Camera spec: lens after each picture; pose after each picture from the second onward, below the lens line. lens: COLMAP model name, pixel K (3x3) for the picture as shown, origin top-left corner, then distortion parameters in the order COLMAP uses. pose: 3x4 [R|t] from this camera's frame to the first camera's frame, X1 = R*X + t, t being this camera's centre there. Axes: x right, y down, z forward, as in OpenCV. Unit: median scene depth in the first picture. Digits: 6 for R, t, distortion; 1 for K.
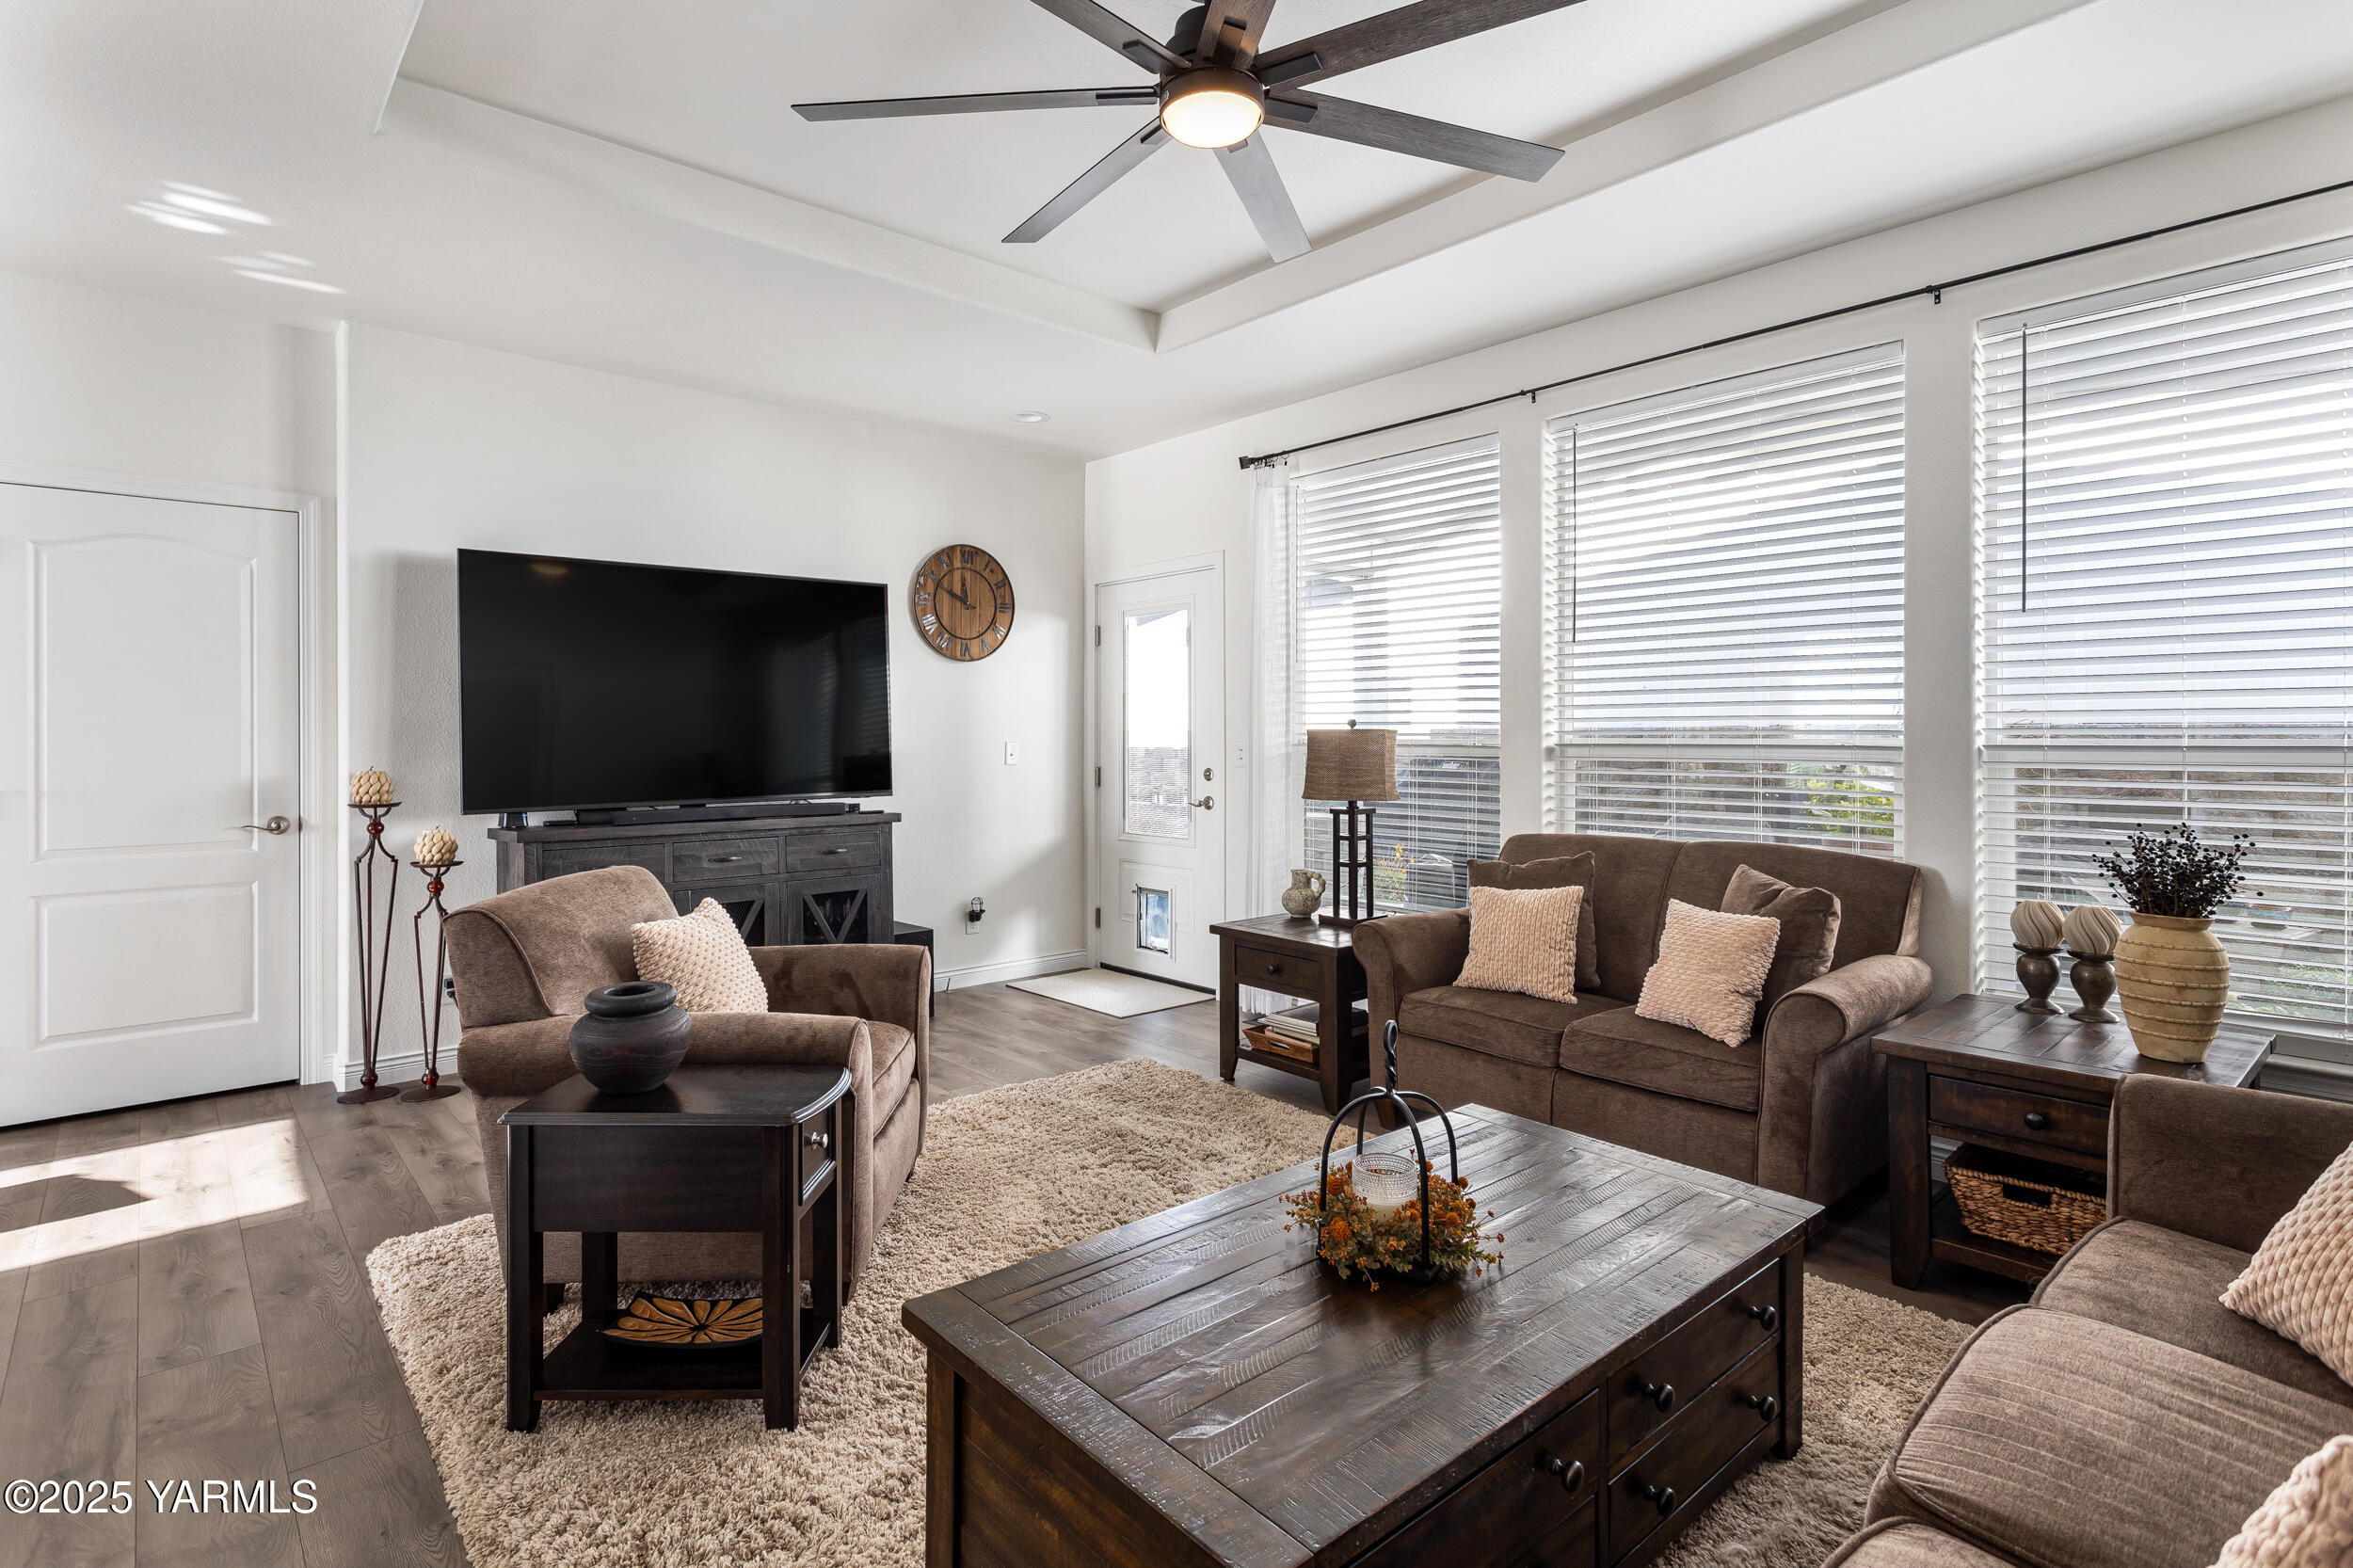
lens RADIAL K [[1163.0, 0, 1185.6], [0, 1163.0, 733.6], [0, 0, 1]] dist [-0.000283, 0.000085]
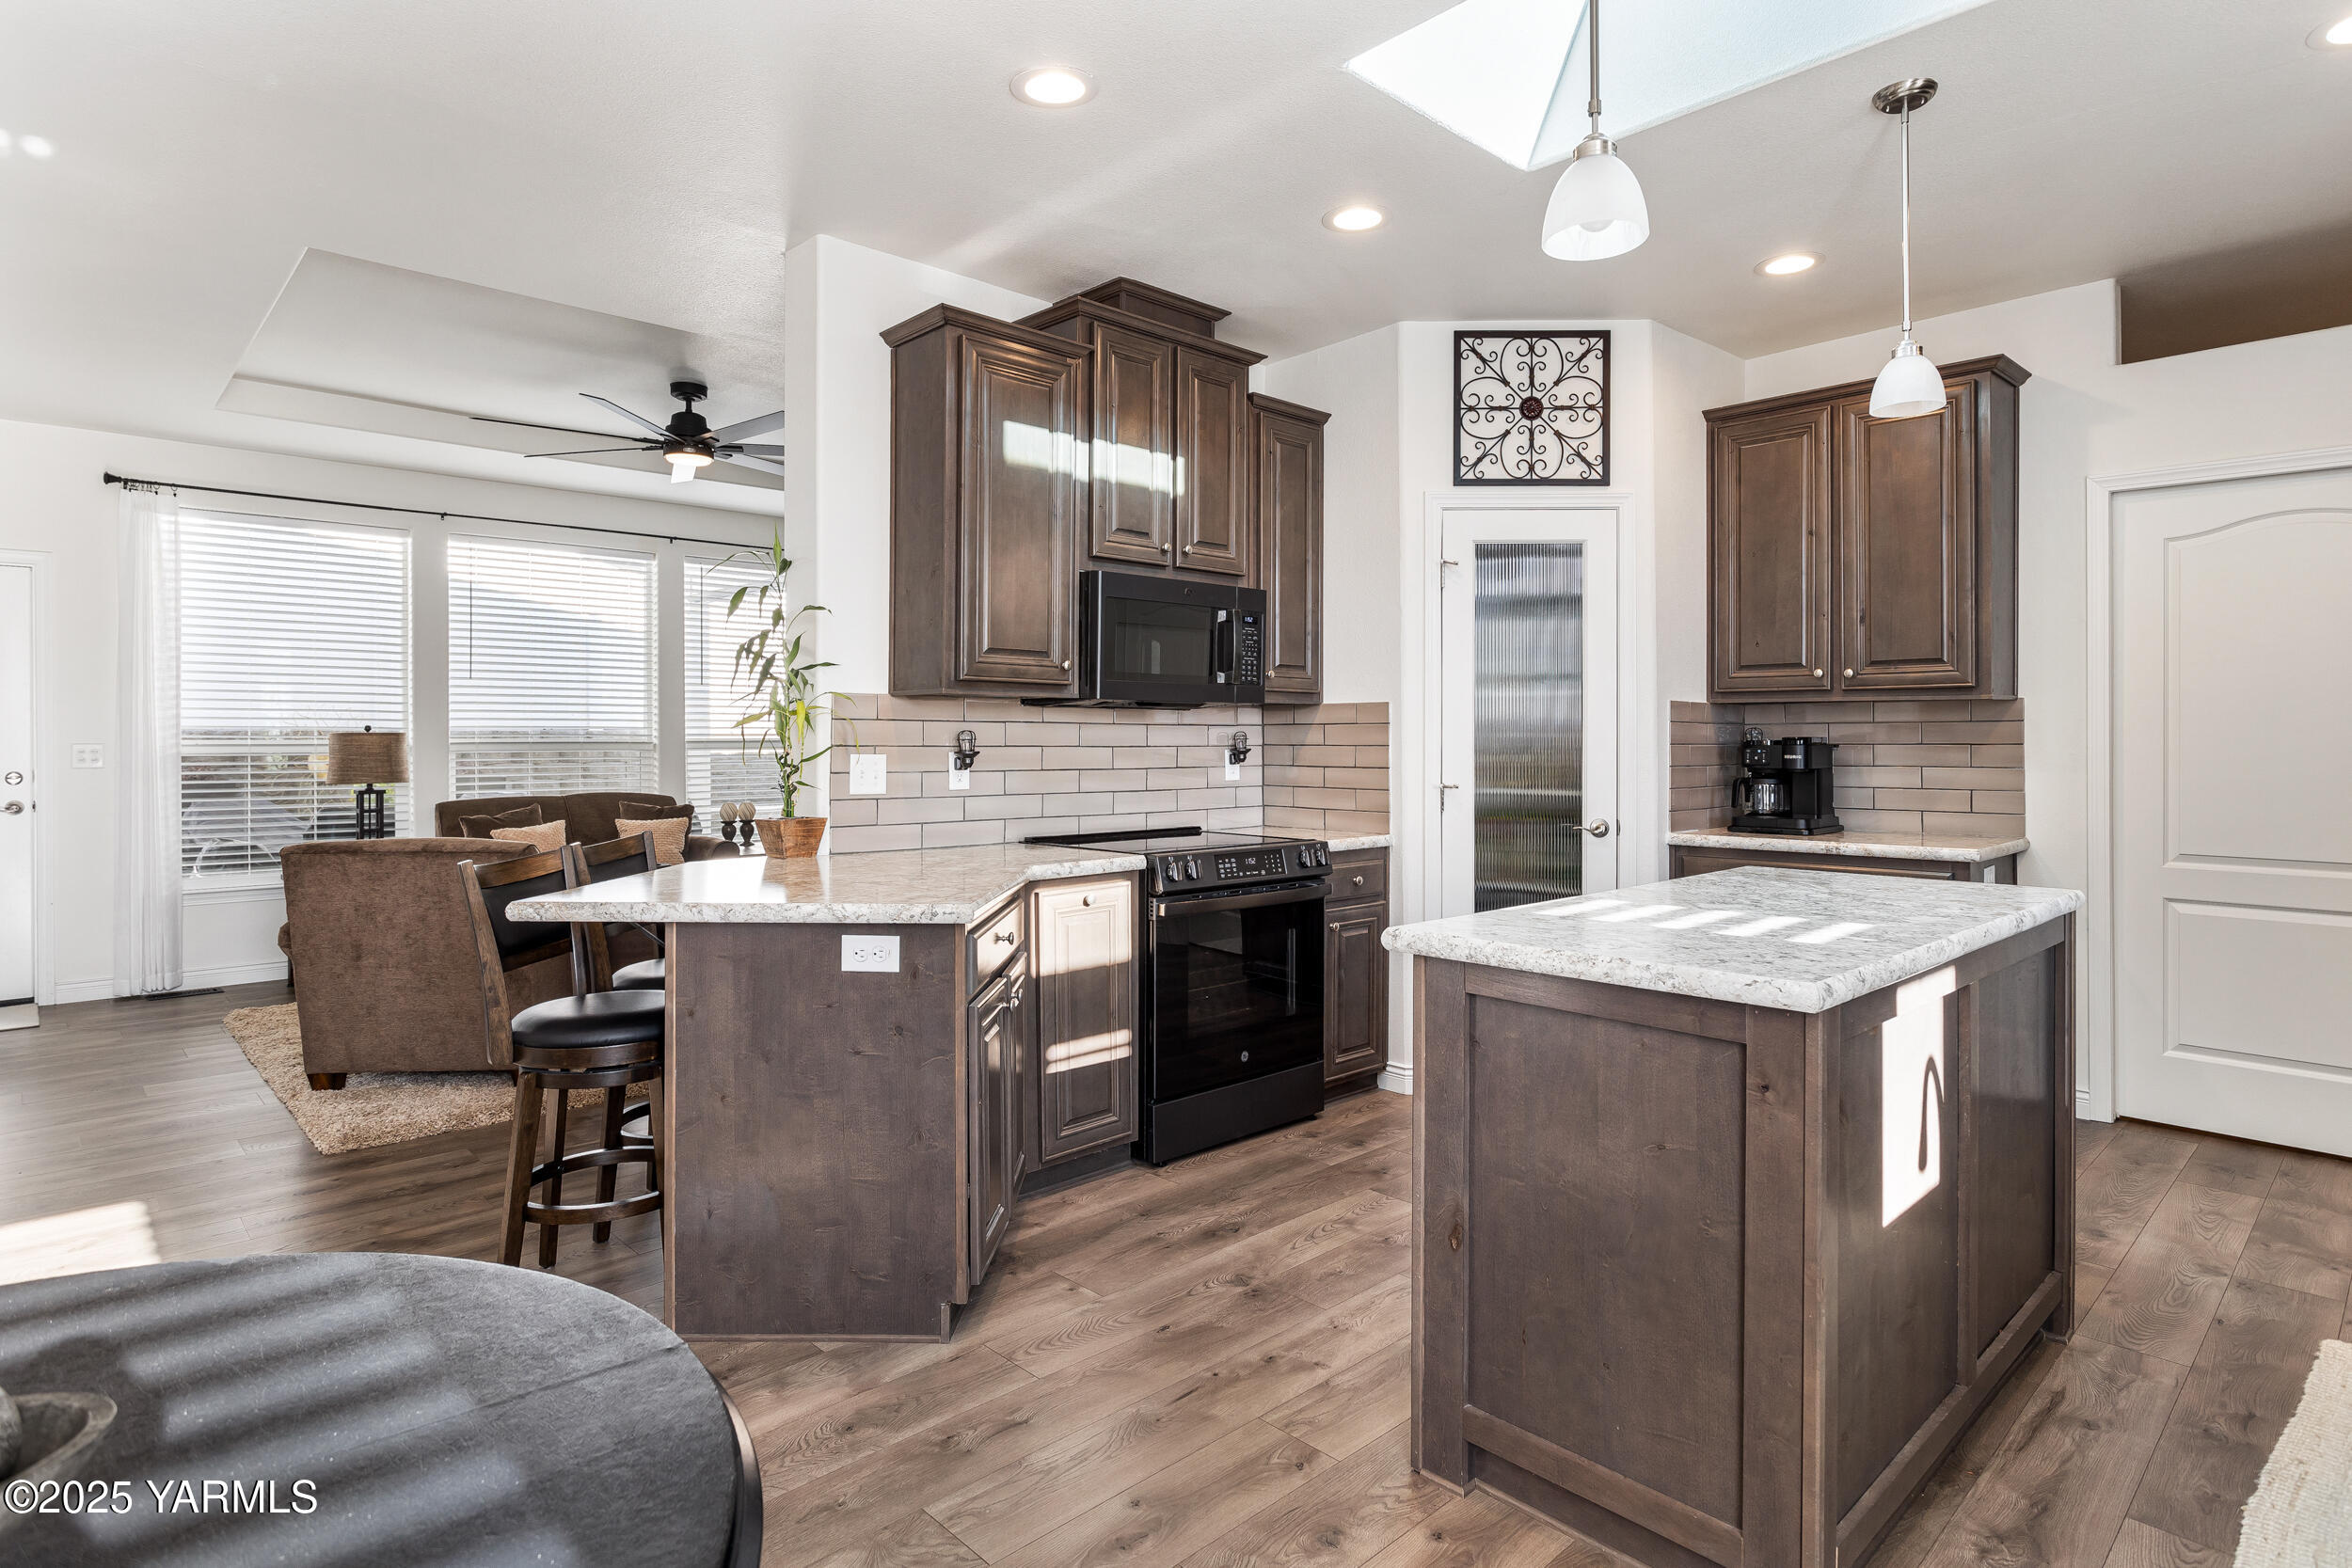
lens RADIAL K [[1237.3, 0, 1178.2], [0, 1237.3, 738.4], [0, 0, 1]] dist [-0.002443, 0.000136]
pose [[-0.027163, -0.003226, 0.999626, -1.400647], [-0.000230, 0.999995, 0.003221, -0.001734], [-0.999631, -0.000143, -0.027164, 0.080917]]
